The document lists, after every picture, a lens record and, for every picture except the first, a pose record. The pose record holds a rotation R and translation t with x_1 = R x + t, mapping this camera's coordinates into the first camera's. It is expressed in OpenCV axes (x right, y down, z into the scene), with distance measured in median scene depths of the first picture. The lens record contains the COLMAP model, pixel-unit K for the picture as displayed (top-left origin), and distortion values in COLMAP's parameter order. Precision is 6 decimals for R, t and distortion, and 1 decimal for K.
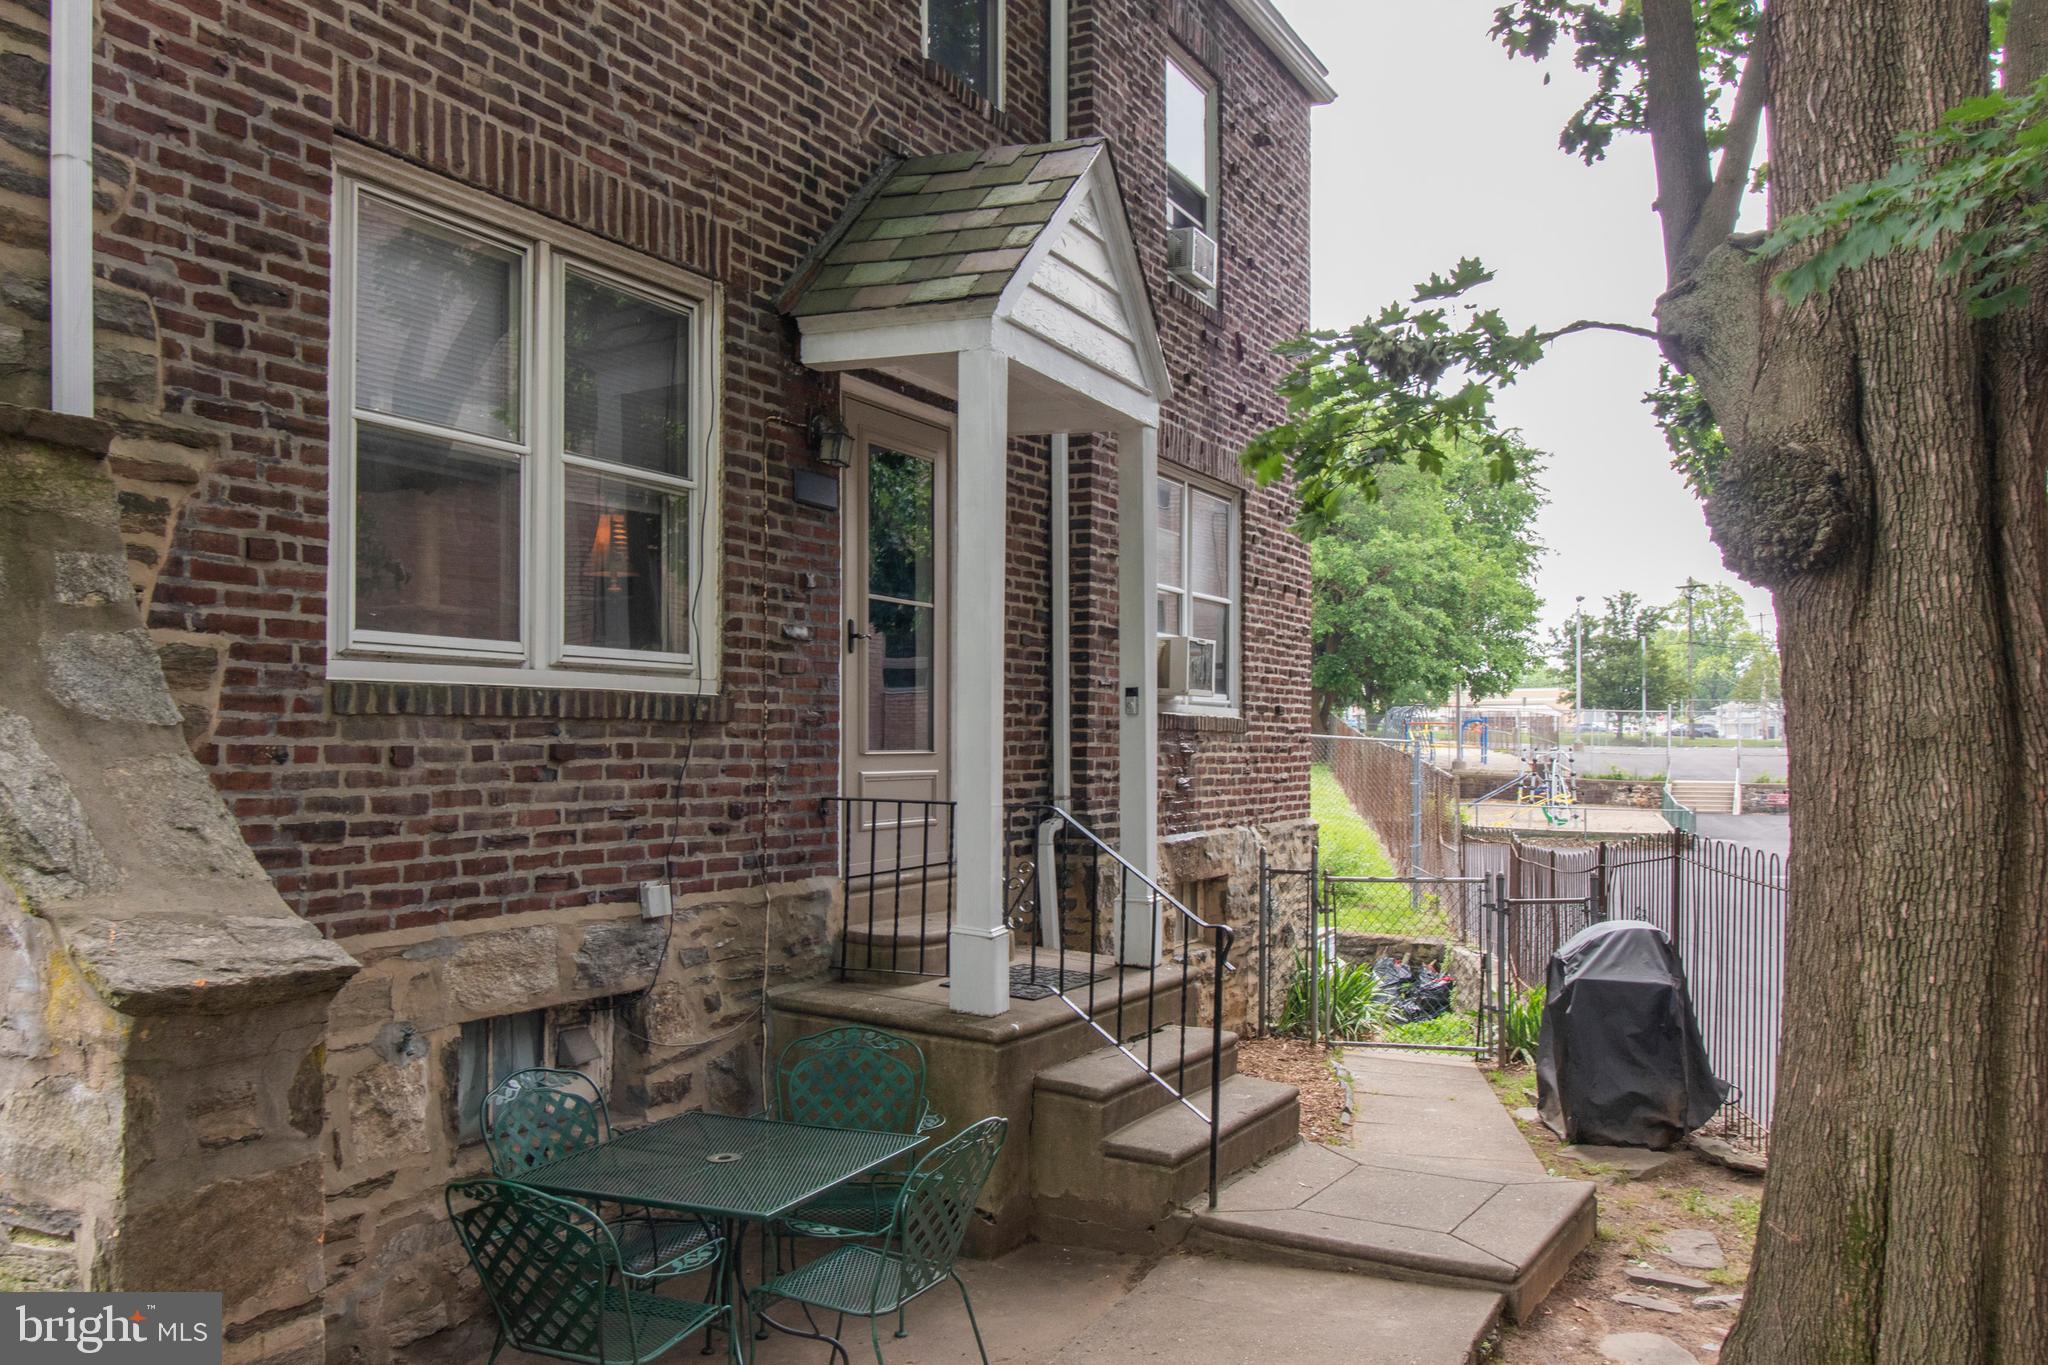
lens RADIAL K [[1706.3, 0, 1050.7], [0, 1706.3, 735.3], [0, 0, 1]] dist [0.005892, 0.007867]
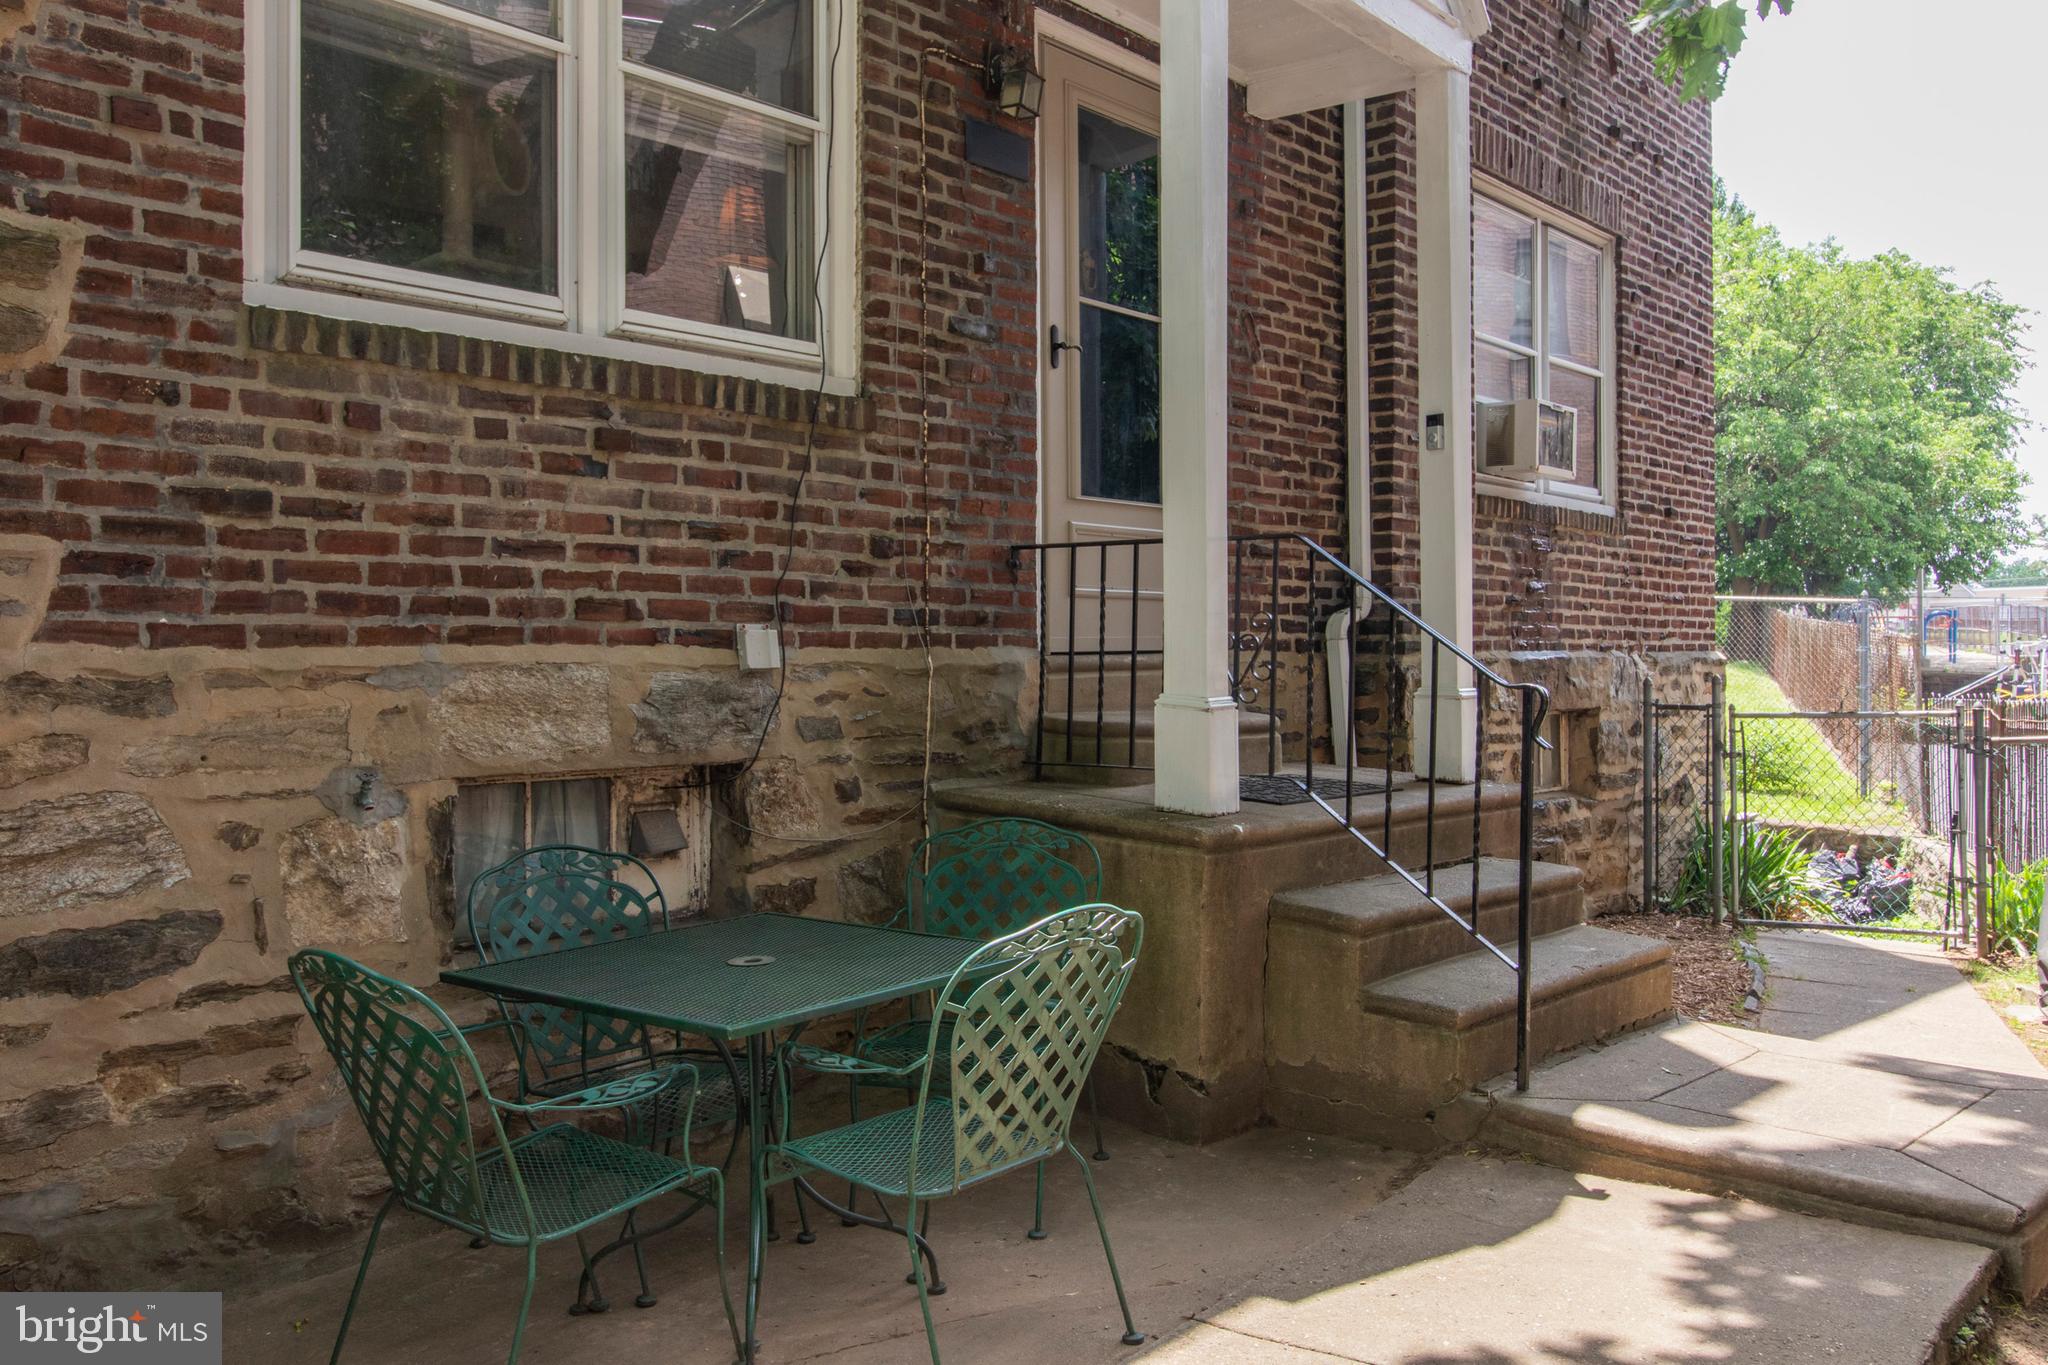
lens RADIAL K [[1706.3, 0, 993.5], [0, 1706.3, 648.1], [0, 0, 1]] dist [0.005892, 0.007867]
pose [[0.965726, -0.008151, -0.259434, 0.072159], [0.008847, 0.999960, 0.001517, 0.097413], [0.259411, -0.003760, 0.965760, 0.286068]]
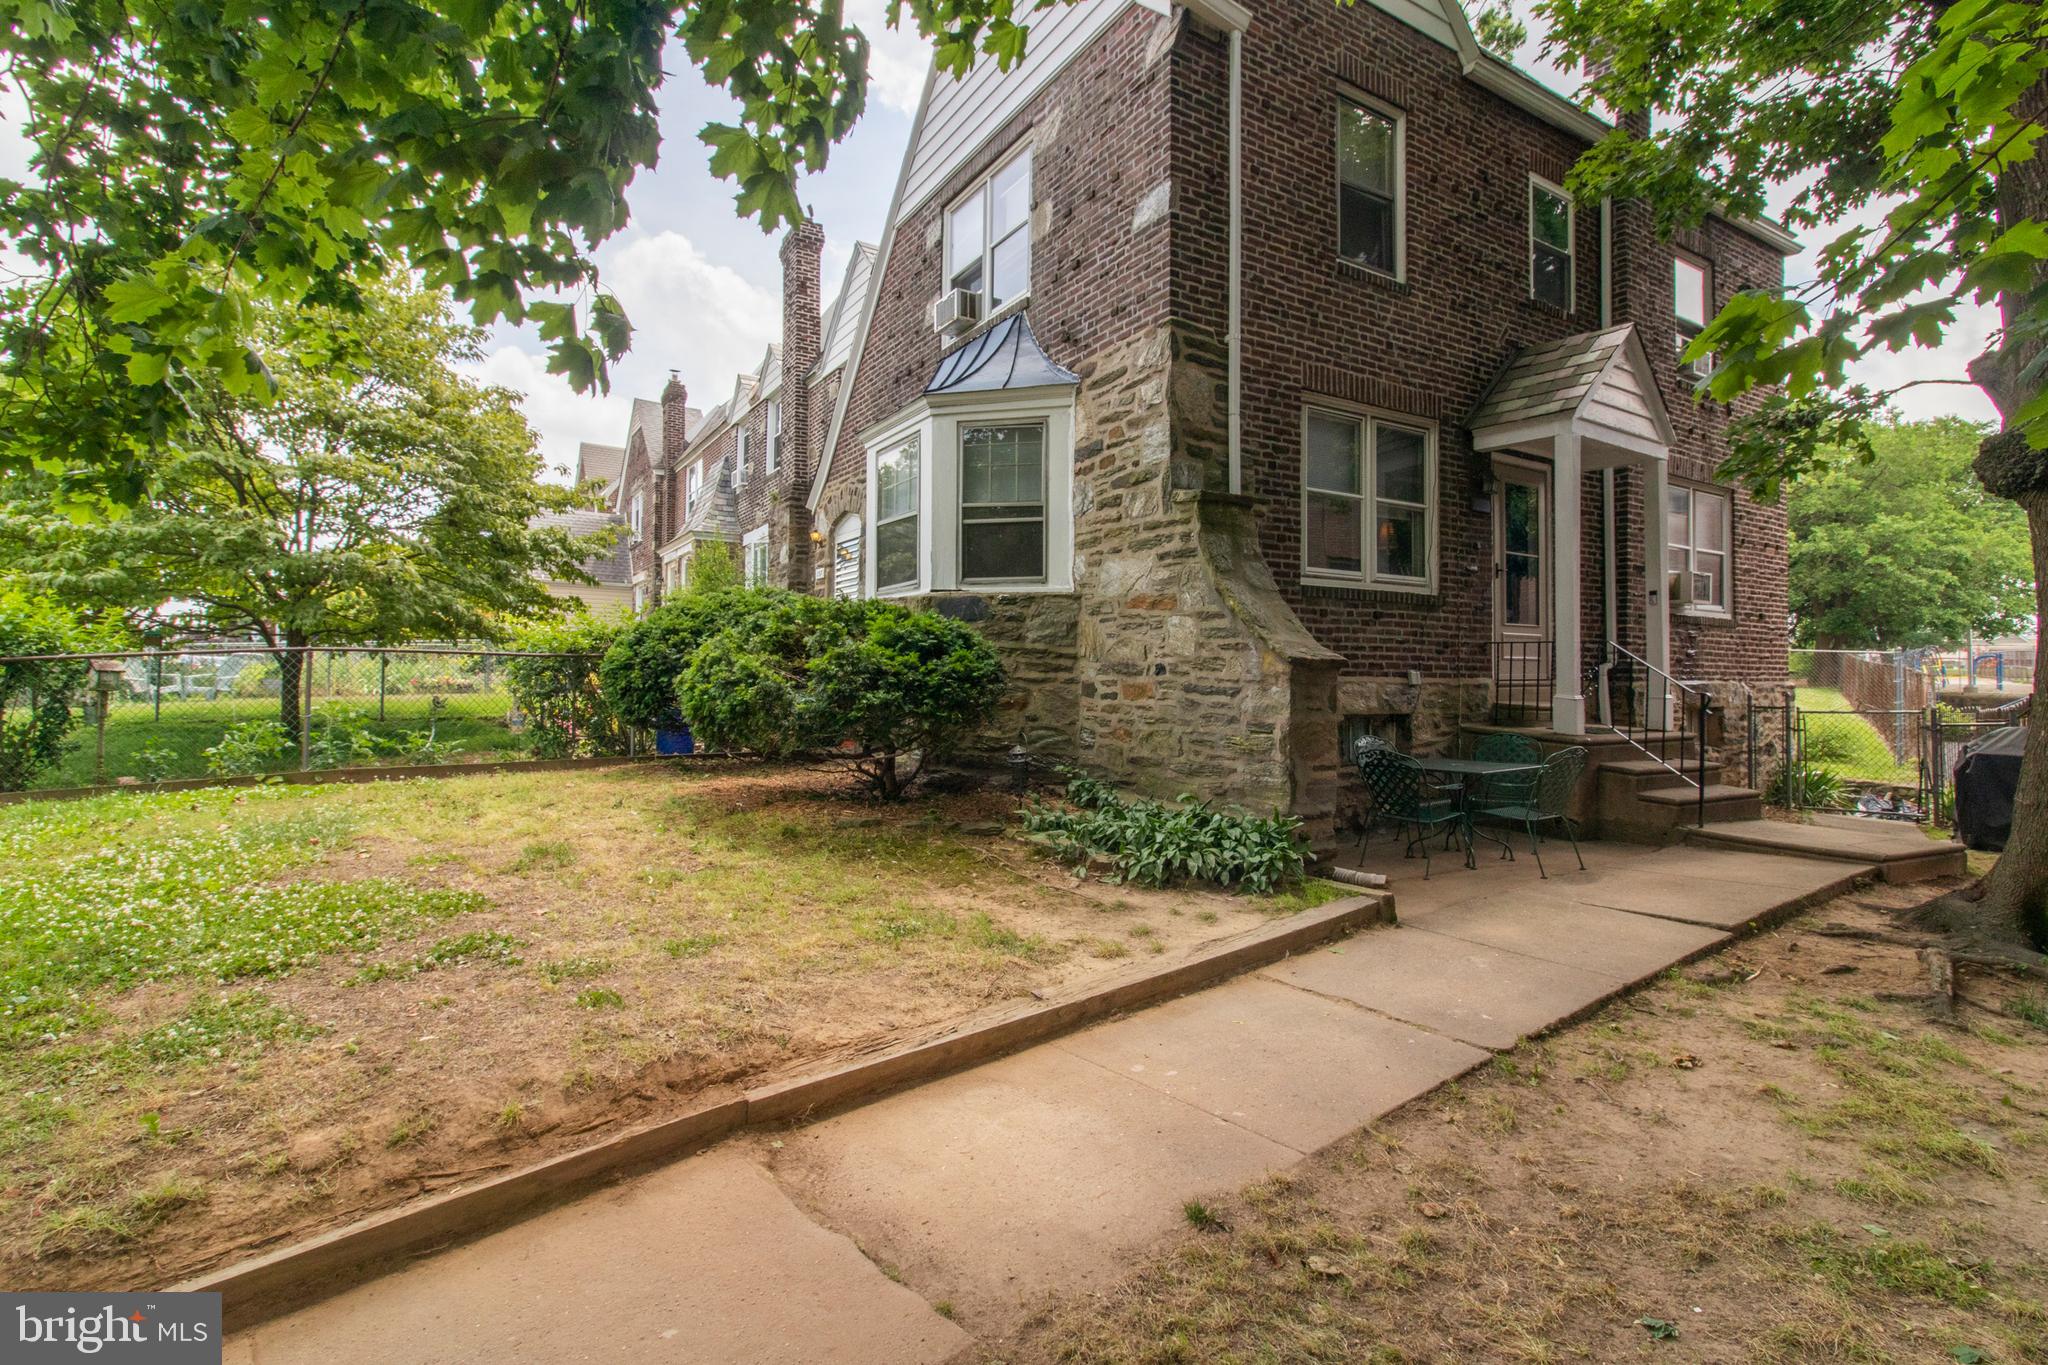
lens RADIAL K [[956.3, 0, 1008.3], [0, 956.3, 652.3], [0, 0, 1]] dist [0.011729, -0.000904]
pose [[0.851574, -0.010591, -0.524128, -0.008367], [-0.000113, 0.999792, -0.020386, 0.088916], [0.524235, 0.017419, 0.851395, -0.467684]]
